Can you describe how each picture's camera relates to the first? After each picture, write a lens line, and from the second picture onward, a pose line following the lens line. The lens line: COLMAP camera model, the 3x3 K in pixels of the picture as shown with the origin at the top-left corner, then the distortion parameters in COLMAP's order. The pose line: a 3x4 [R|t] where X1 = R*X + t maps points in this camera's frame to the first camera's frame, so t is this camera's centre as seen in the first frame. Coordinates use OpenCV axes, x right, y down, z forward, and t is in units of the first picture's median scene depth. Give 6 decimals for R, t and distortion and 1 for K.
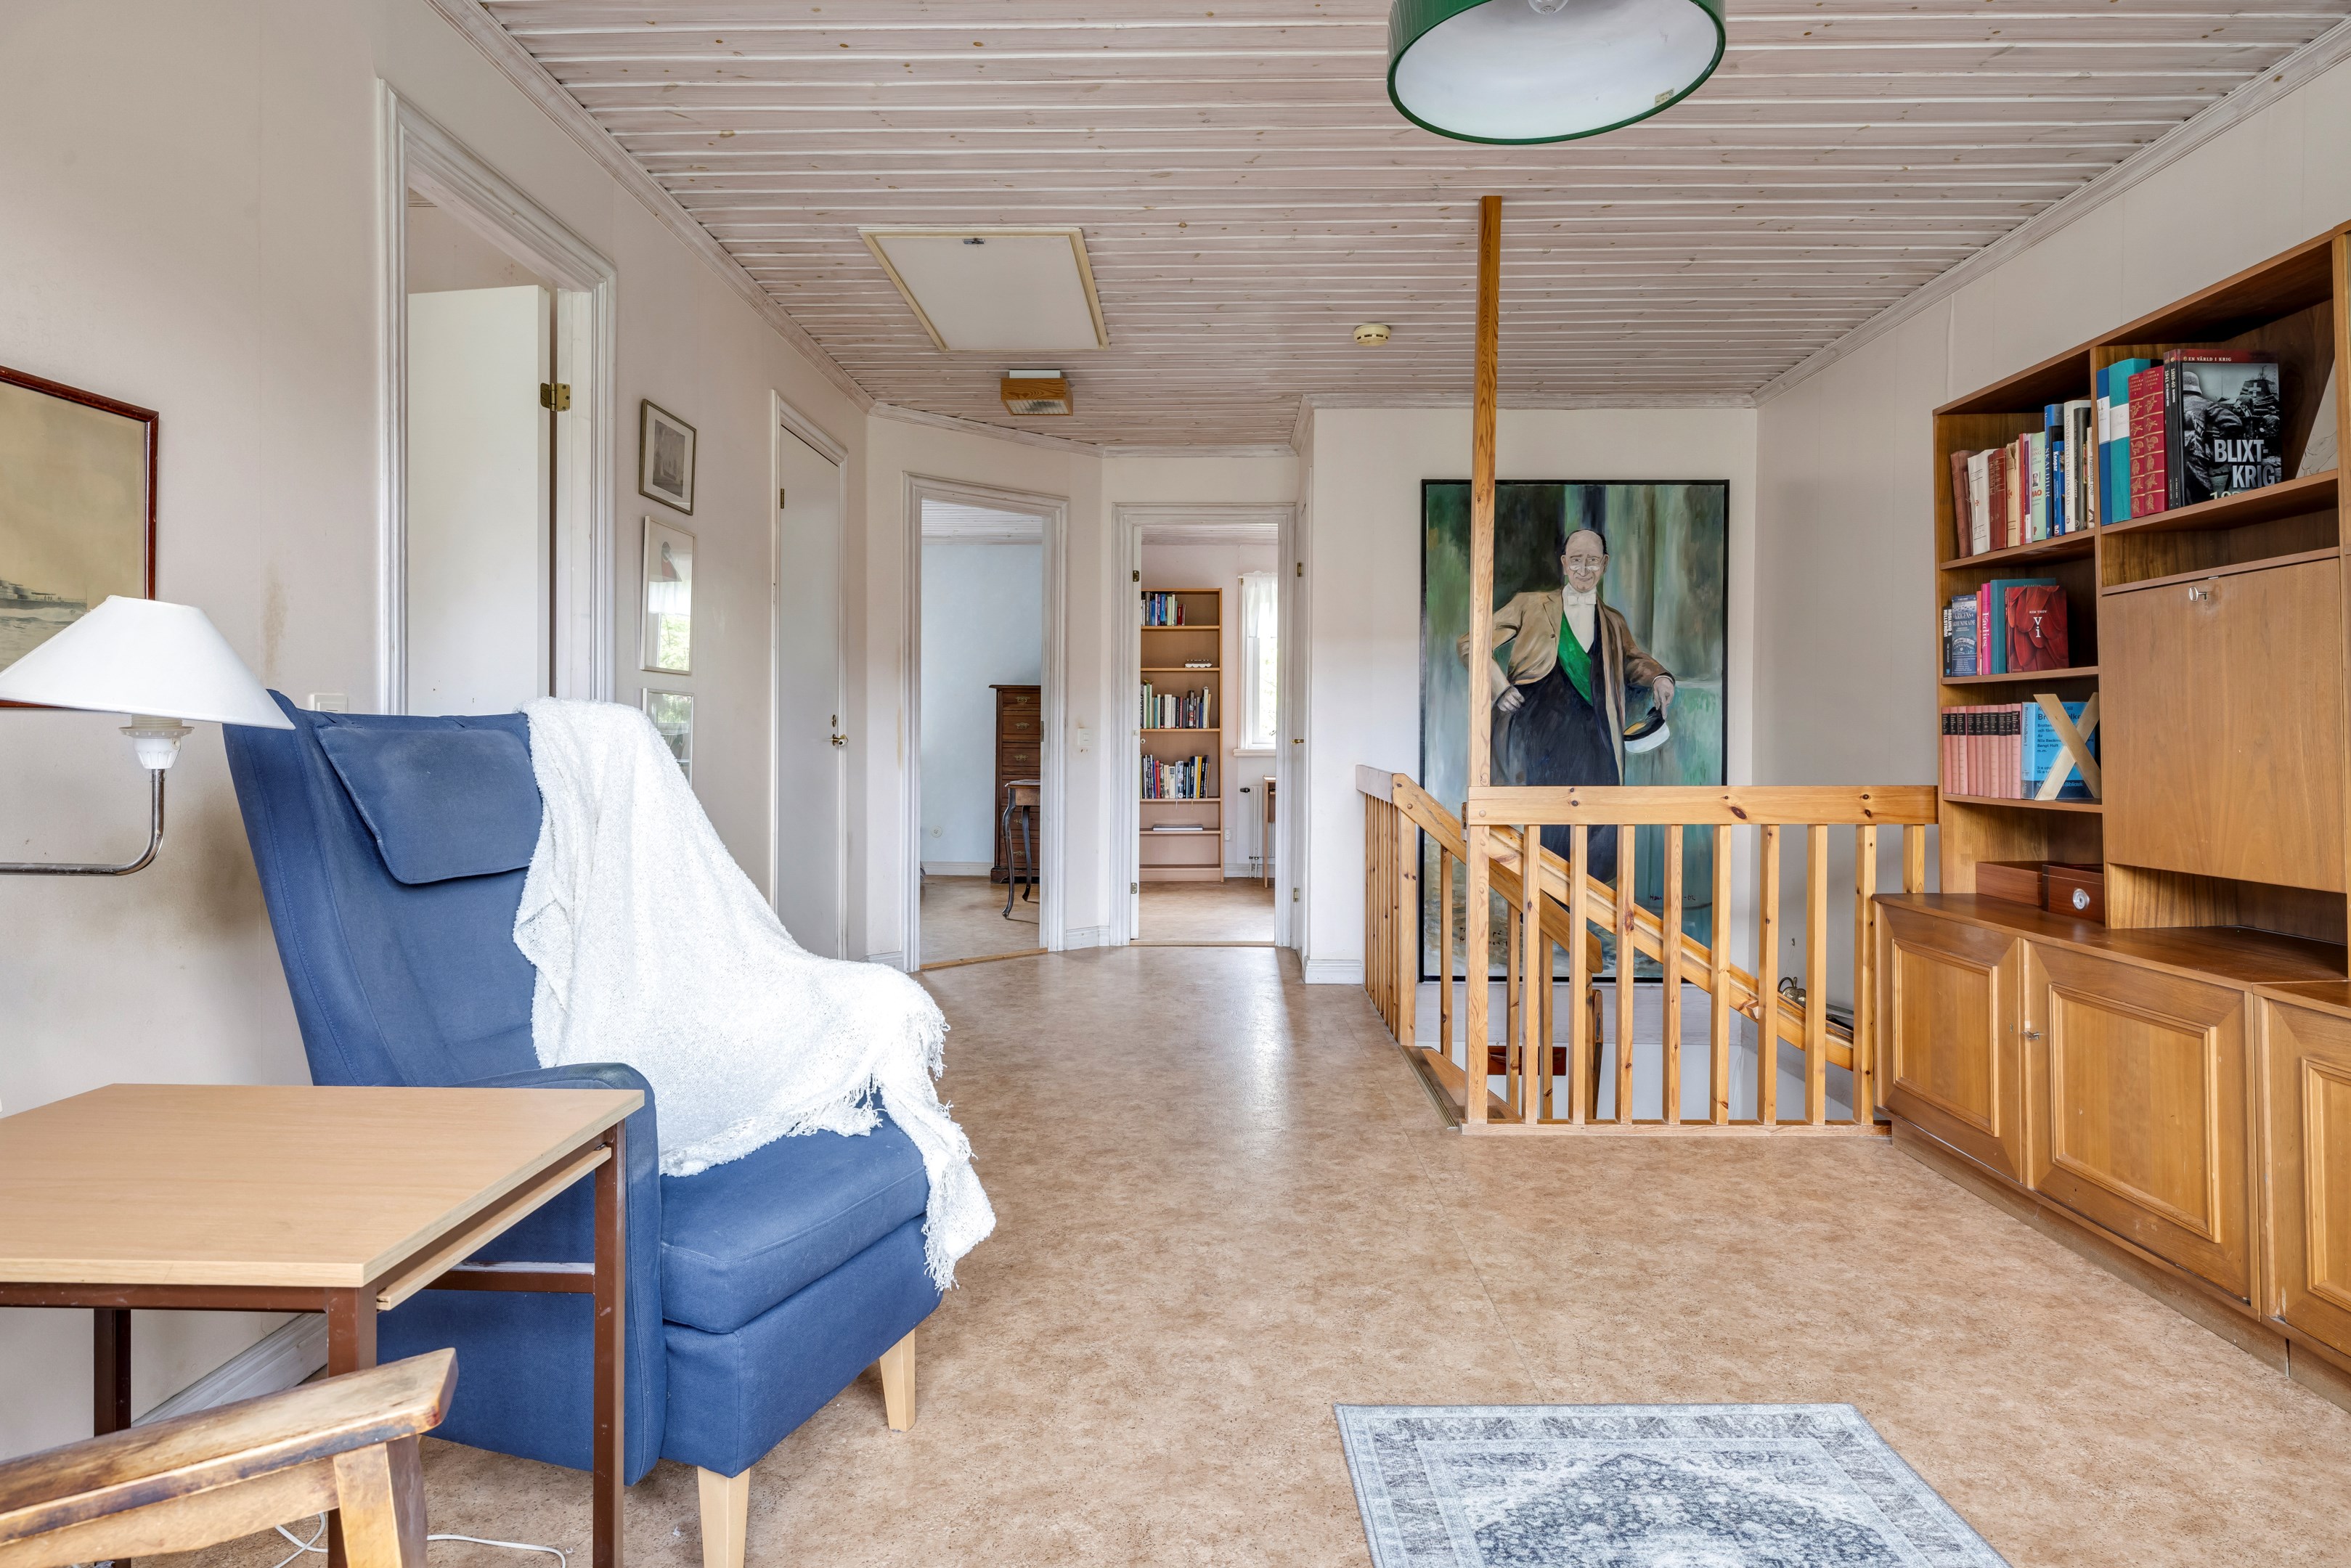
lens RADIAL K [[1630.3, 0, 1170.8], [0, 1630.3, 732.6], [0, 0, 1]] dist [0.237528, 0.000018]
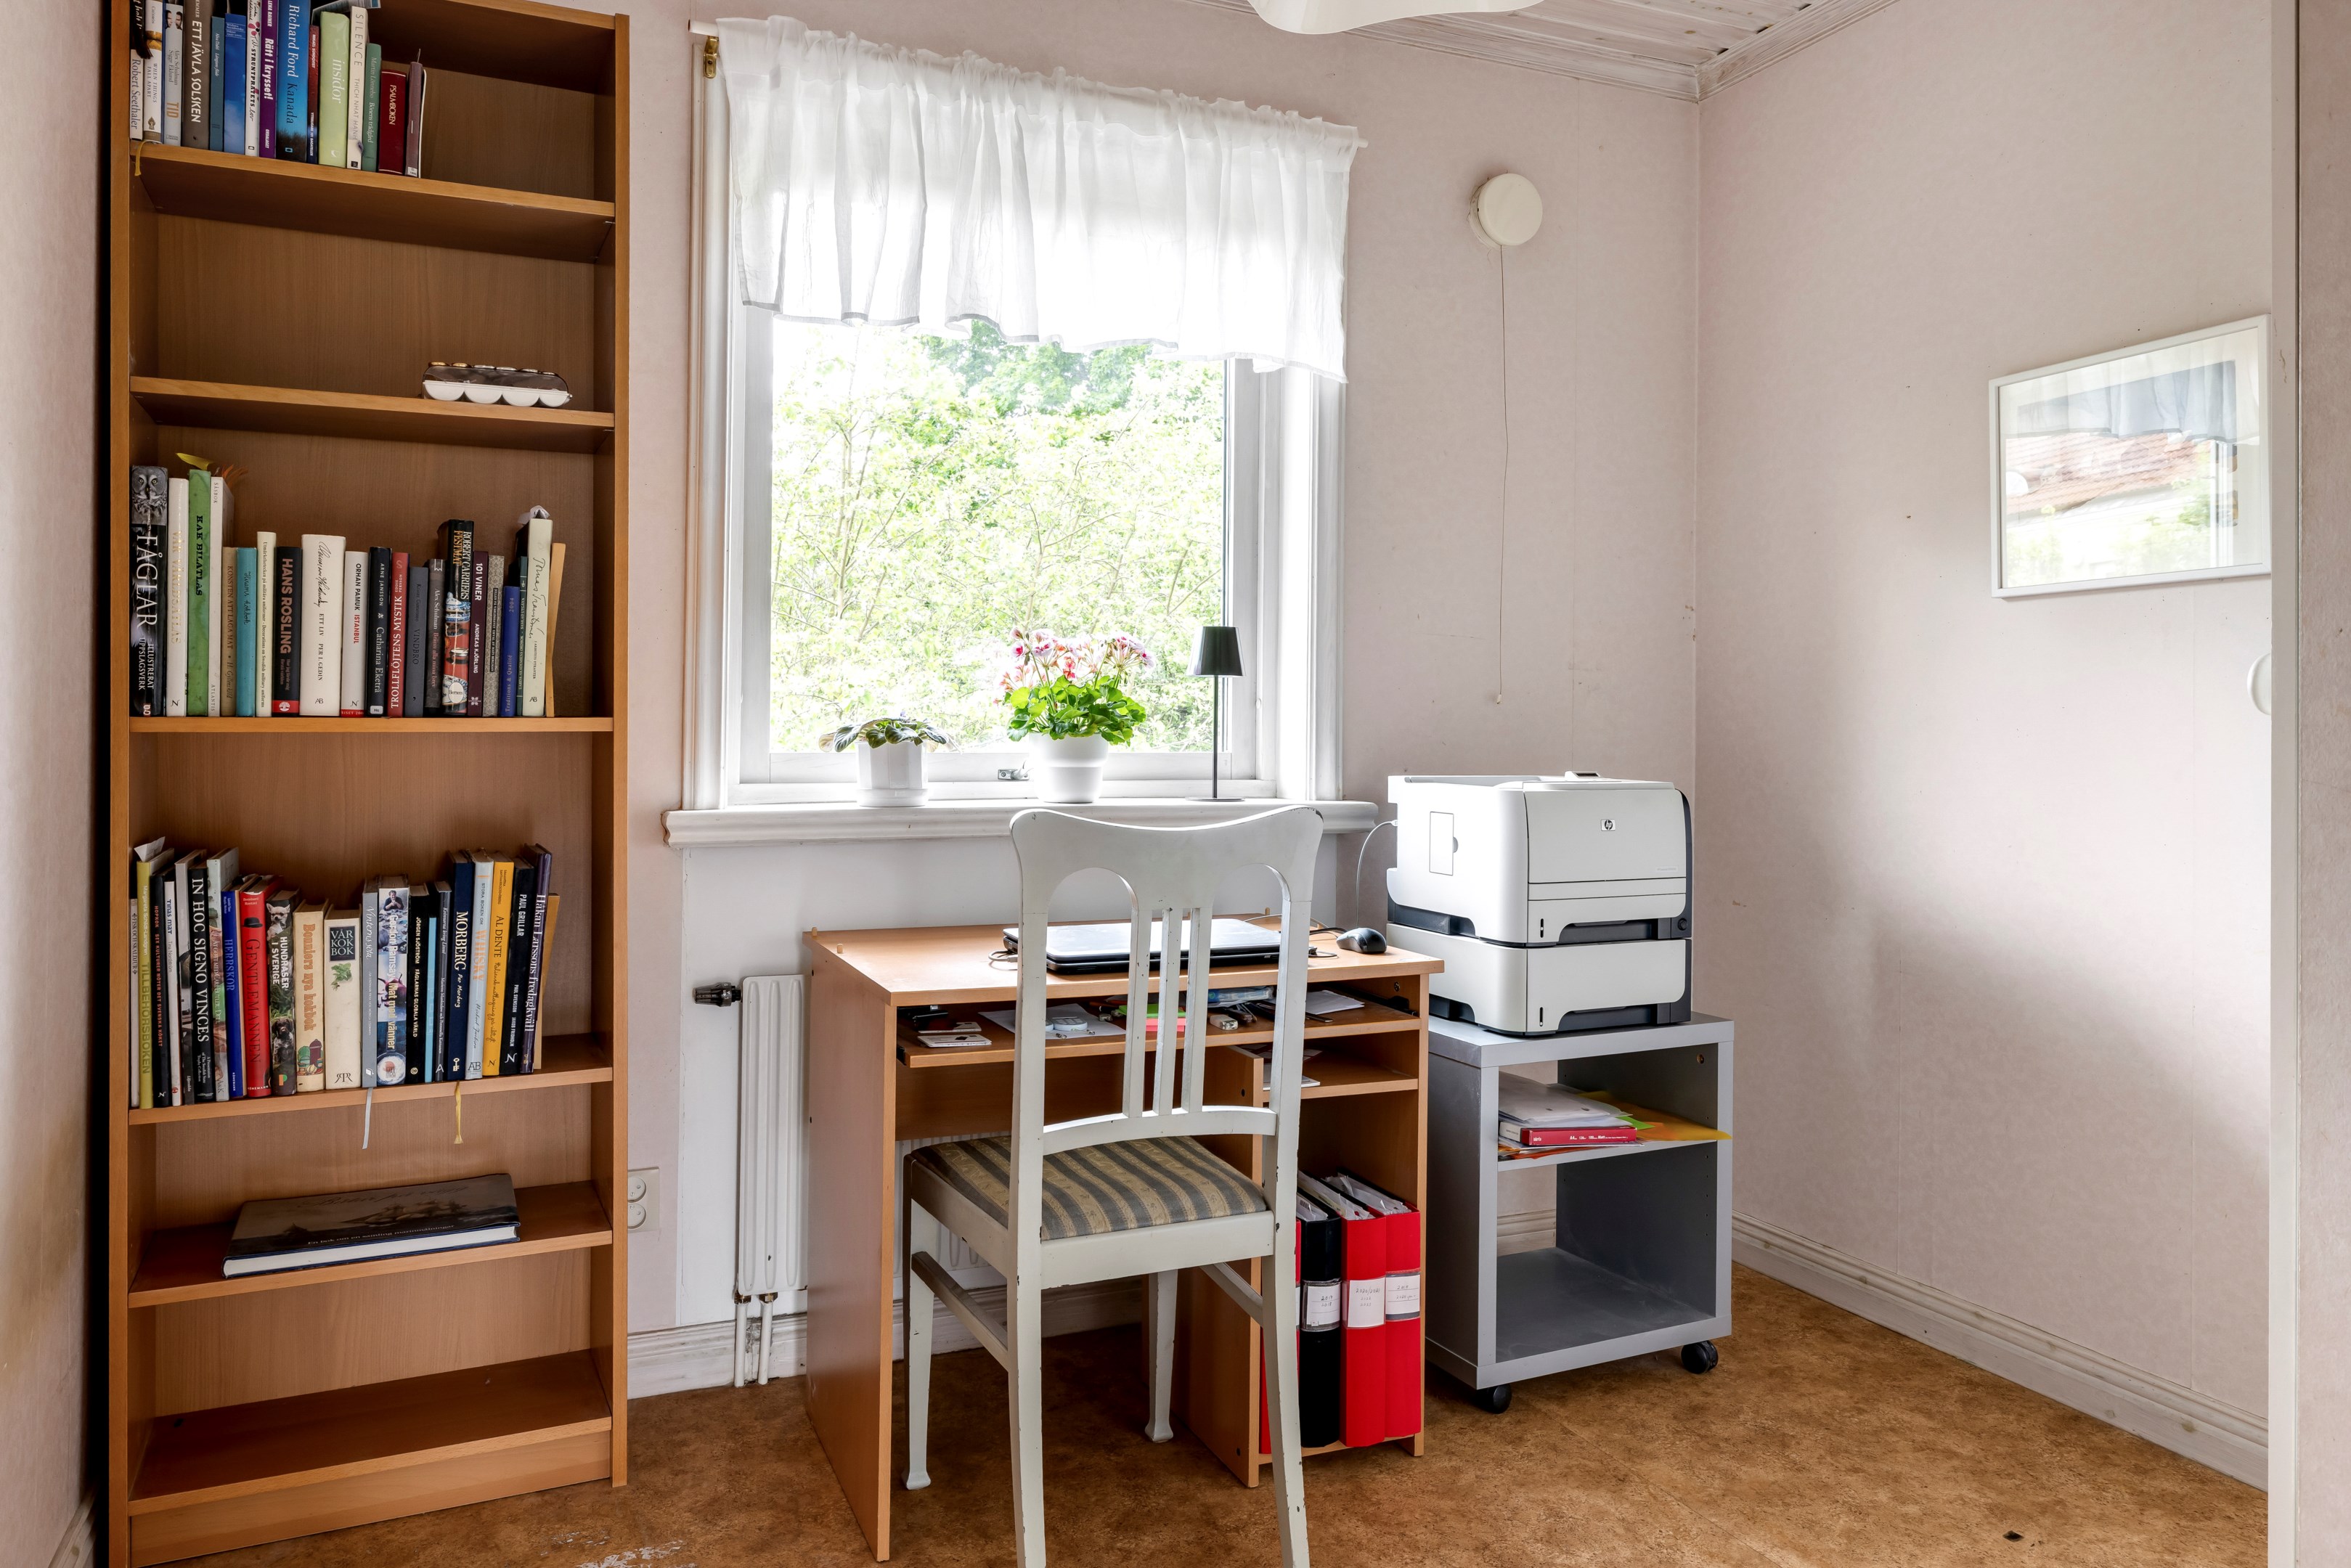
lens RADIAL K [[1600.2, 0, 1170.7], [0, 1600.2, 701.3], [0, 0, 1]] dist [-0.004341, -0.001604]
pose [[0.914661, 0.006597, 0.404168, 0.016798], [-0.001504, 0.999915, -0.012919, -0.002739], [-0.404219, 0.011209, 0.914593, 0.989477]]
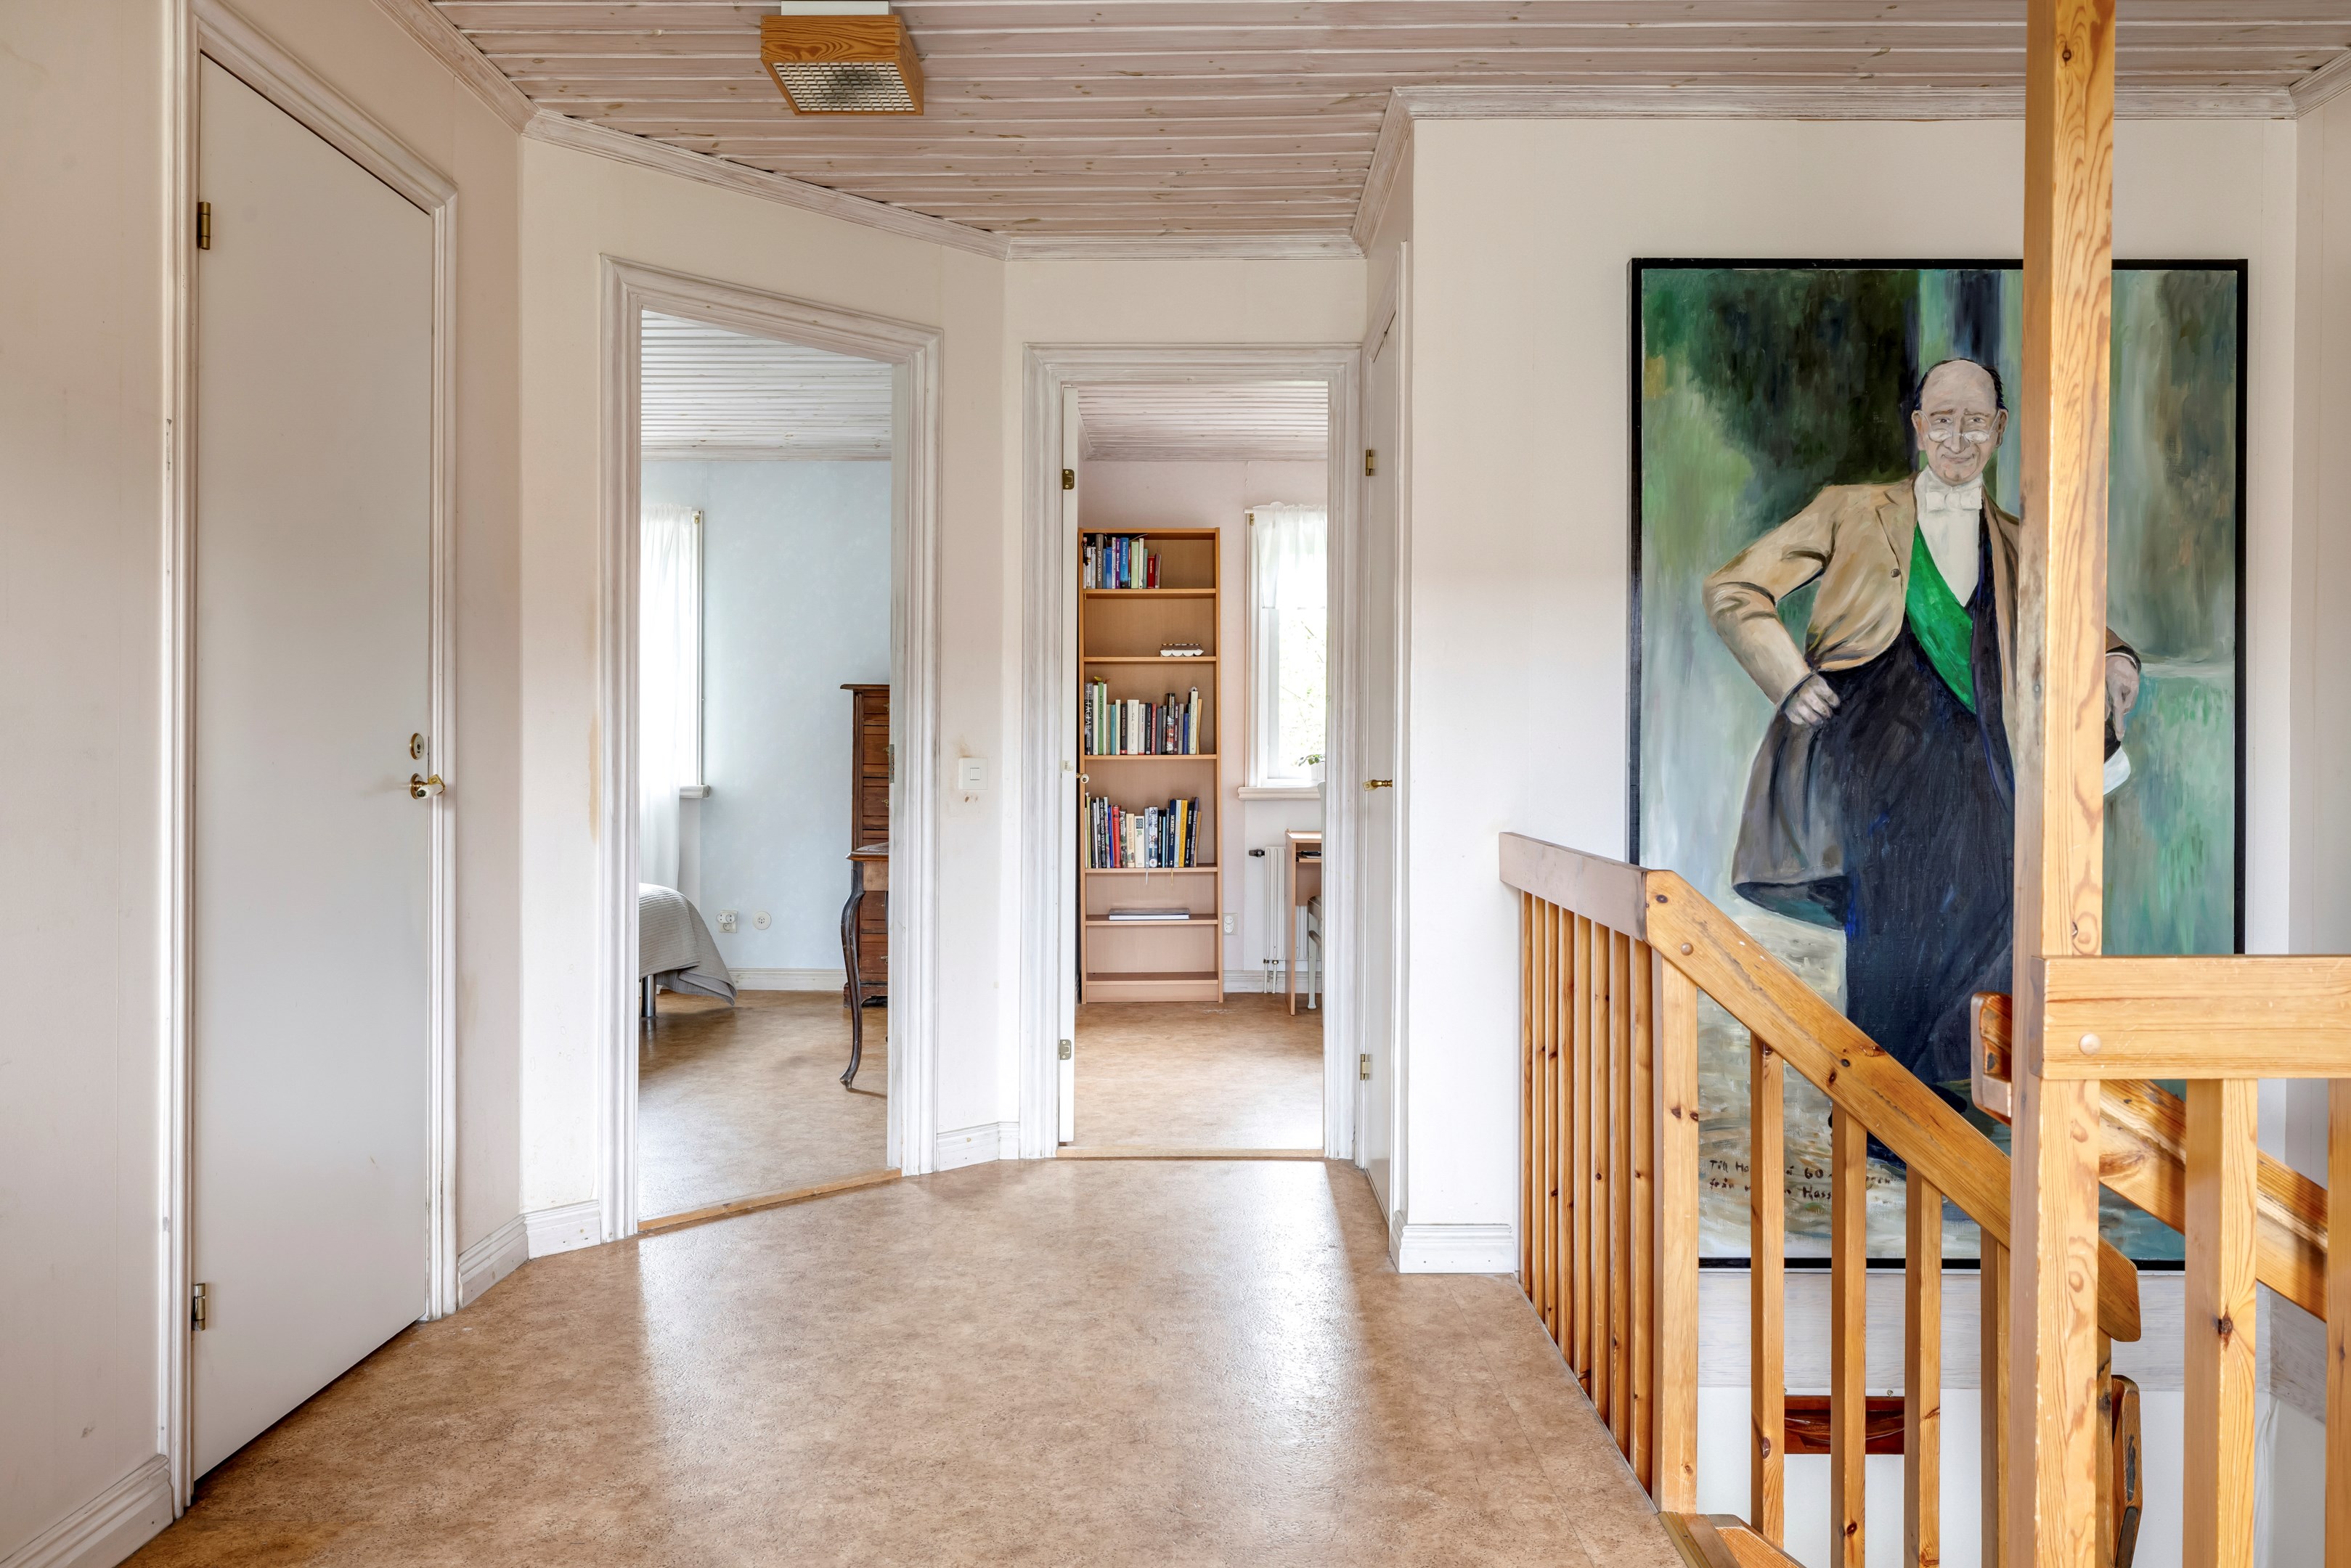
lens RADIAL K [[1622.8, 0, 1175.5], [0, 1622.8, 784.0], [0, 0, 1]] dist [-0.000080, 0.000043]
pose [[0.999889, -0.001870, 0.014790, 0.006694], [0.001581, 0.999808, 0.019555, -0.004524], [-0.014824, -0.019530, 0.999699, 0.478118]]
